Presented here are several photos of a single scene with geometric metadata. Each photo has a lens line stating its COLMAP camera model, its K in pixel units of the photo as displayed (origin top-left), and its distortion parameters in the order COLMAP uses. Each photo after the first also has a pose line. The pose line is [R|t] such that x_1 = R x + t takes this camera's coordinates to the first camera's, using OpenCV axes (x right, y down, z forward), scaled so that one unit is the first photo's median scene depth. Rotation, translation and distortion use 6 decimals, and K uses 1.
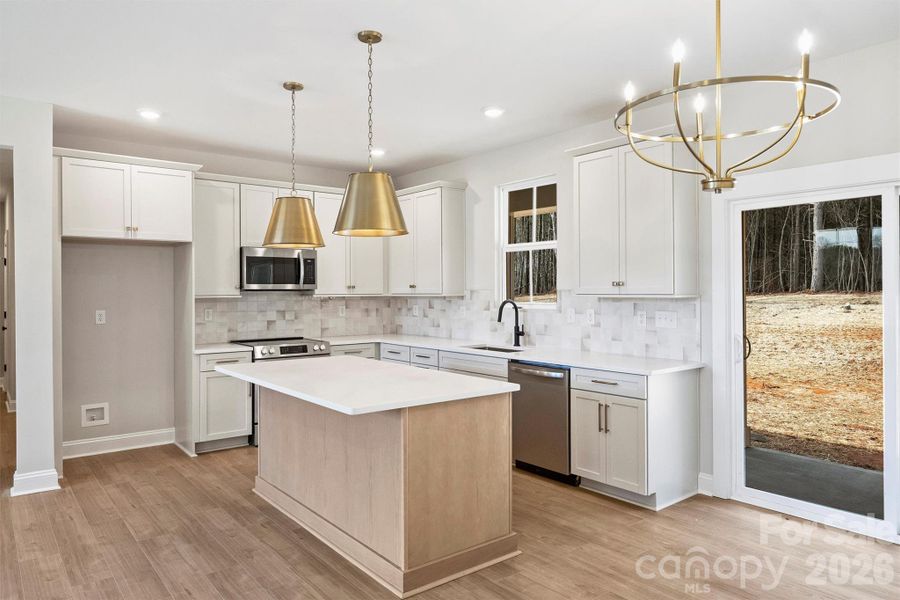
lens RADIAL K [[606.3, 0, 445.3], [0, 606.3, 291.8], [0, 0, 1]] dist [0.002345, -0.002100]
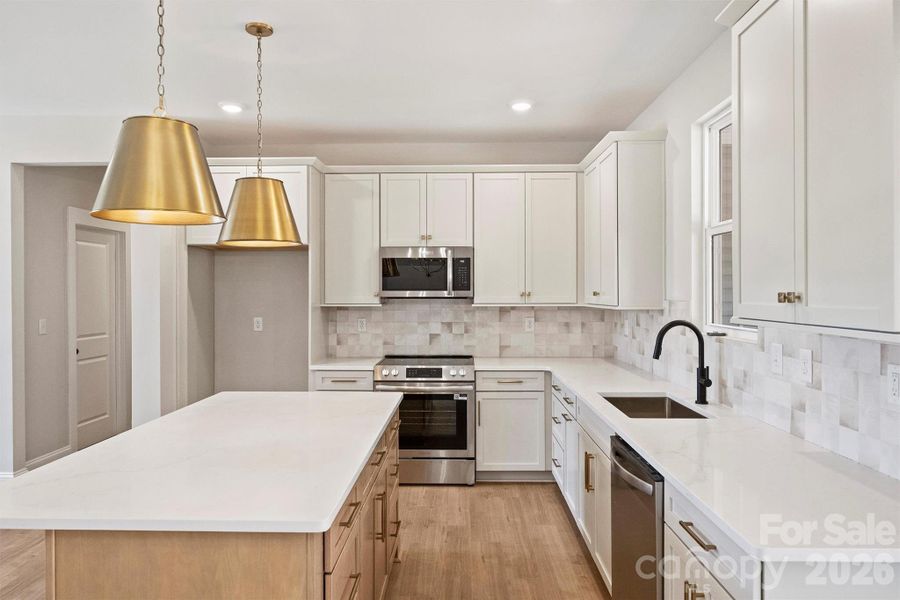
lens RADIAL K [[606.3, 0, 445.3], [0, 606.3, 291.8], [0, 0, 1]] dist [0.002345, -0.002100]
pose [[0.770386, 0.003717, -0.637566, 0.296907], [-0.003208, 0.999993, 0.001955, -0.013916], [0.637569, 0.000539, 0.770393, 0.427476]]
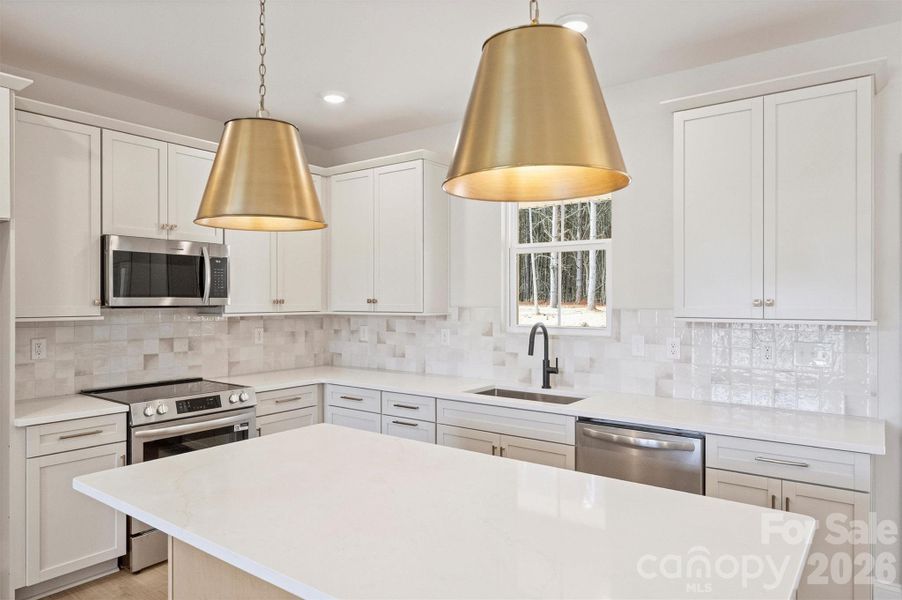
lens RADIAL K [[586.0, 0, 451.0], [0, 586.0, 300.0], [0, 0, 1]] dist [-0.007220, -0.000848]
pose [[0.964529, 0.004472, 0.263940, -0.170022], [-0.004251, 0.999990, -0.001408, -0.011287], [-0.263944, 0.000236, 0.964538, 0.382344]]
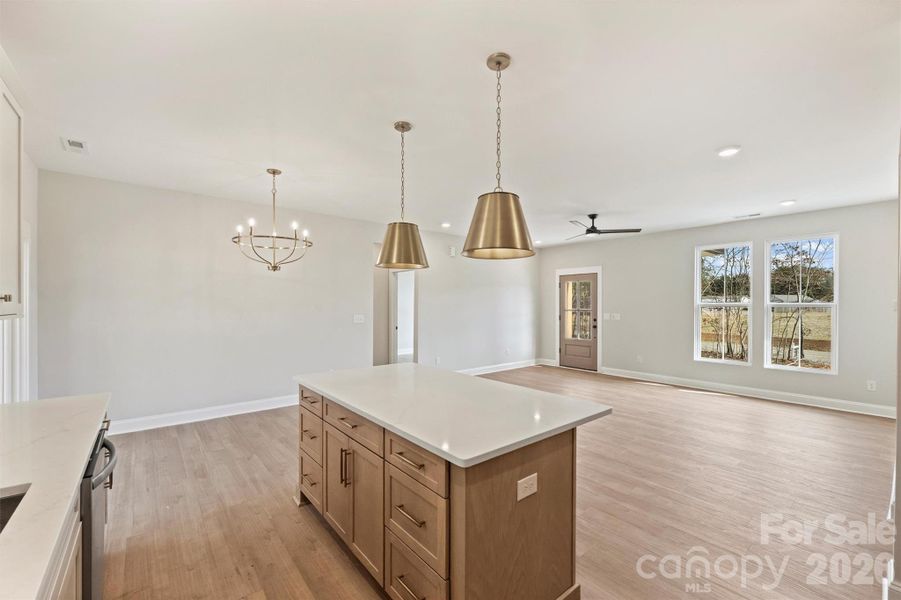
lens RADIAL K [[365.1, 0, 450.8], [0, 365.1, 298.2], [0, 0, 1]] dist [-0.001409, -0.000187]
pose [[-0.999854, -0.000083, -0.017066, -0.133581], [0.000003, 0.999987, -0.005040, -0.011298], [0.017066, -0.005040, -0.999842, 1.110280]]
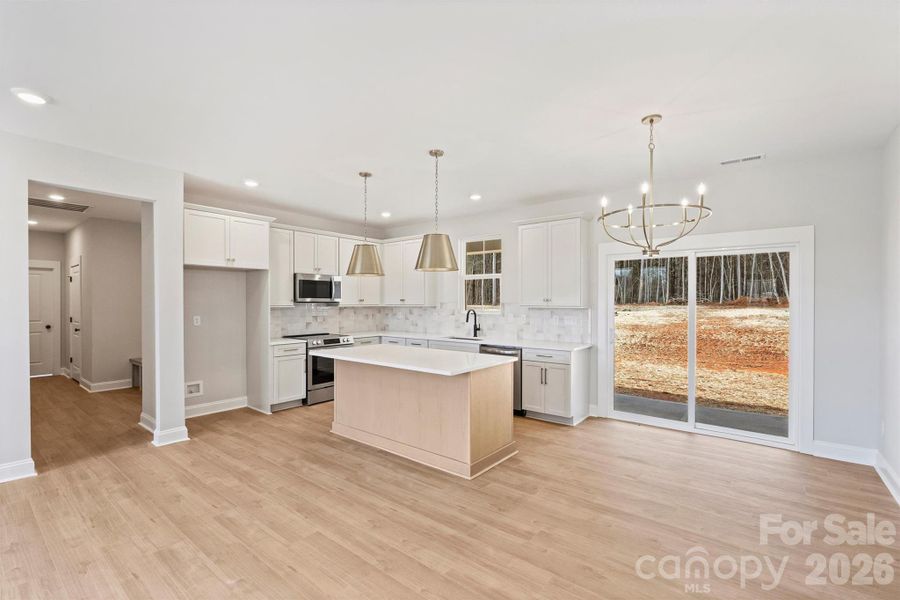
lens RADIAL K [[408.0, 0, 449.0], [0, 408.0, 305.2], [0, 0, 1]] dist [-0.000364, -0.000016]
pose [[0.973512, 0.003058, 0.228615, -0.209803], [-0.004562, 0.999971, 0.006049, -0.003117], [-0.228590, -0.006932, 0.973498, -0.068100]]
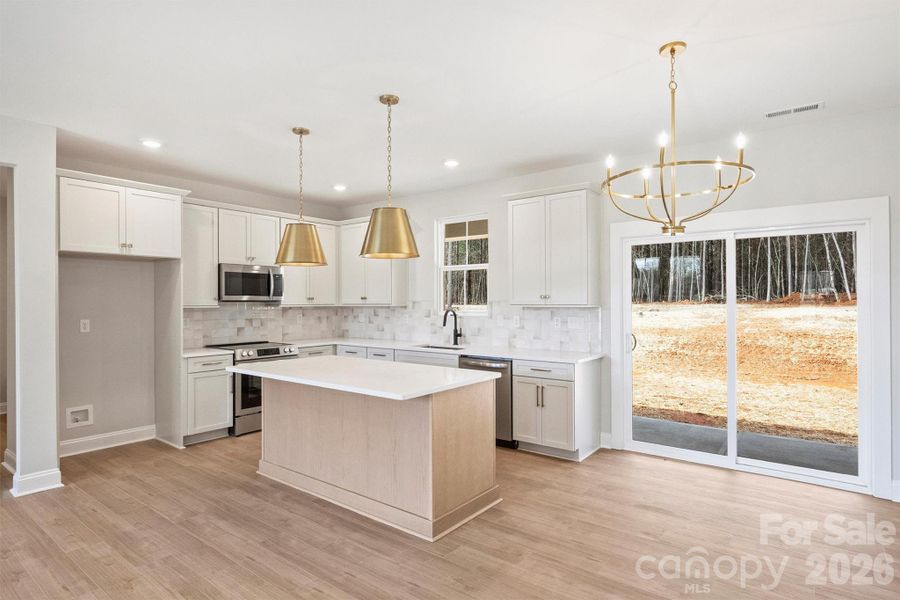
lens RADIAL K [[494.5, 0, 450.0], [0, 494.5, 300.0], [0, 0, 1]] dist [-0.001953, 0.000267]
pose [[0.969690, 0.001401, 0.244333, -0.151878], [-0.000273, 0.999989, -0.004651, -0.000619], [-0.244337, 0.004443, 0.969680, -0.012772]]
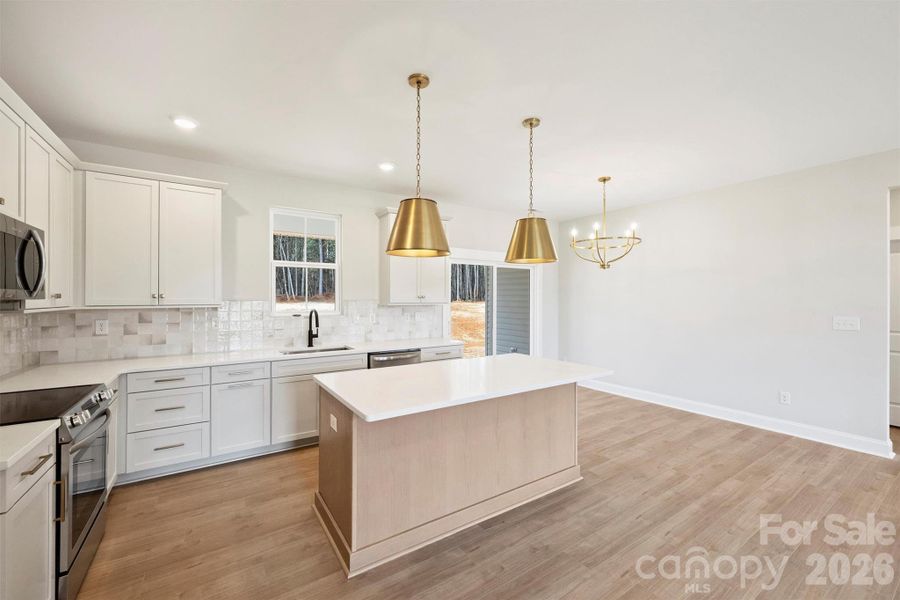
lens RADIAL K [[364.7, 0, 450.3], [0, 364.7, 298.2], [0, 0, 1]] dist [-0.001409, -0.000187]
pose [[0.076574, 0.003246, 0.997059, -0.596420], [0.001465, 0.999993, -0.003369, -0.004723], [-0.997063, 0.001719, 0.076569, 0.677180]]
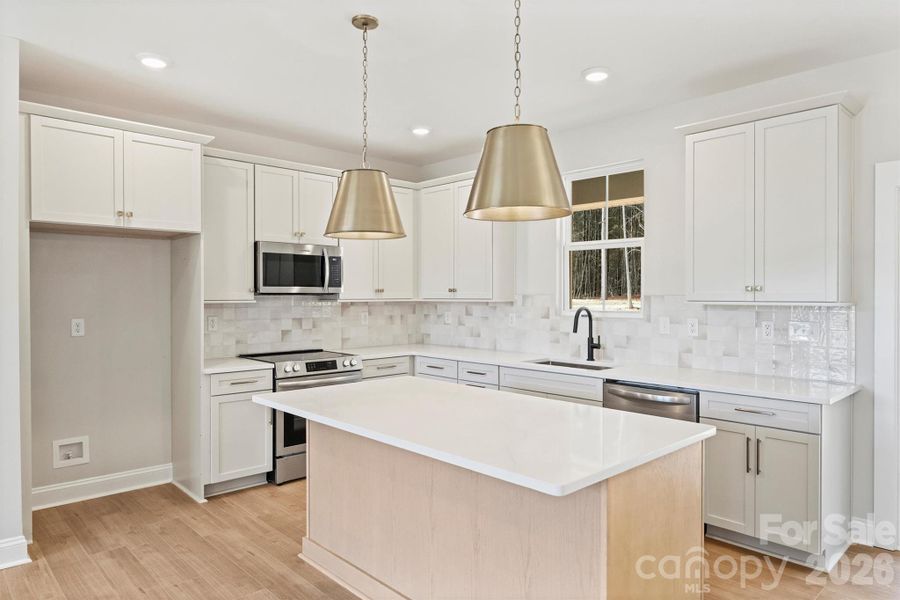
lens RADIAL K [[583.6, 0, 450.0], [0, 583.6, 300.0], [0, 0, 1]] dist [-0.000870, 0.000678]
pose [[0.995709, 0.003641, 0.092466, -0.158167], [-0.004368, 0.999961, 0.007660, -0.001581], [-0.092435, -0.008031, 0.995686, 0.202876]]
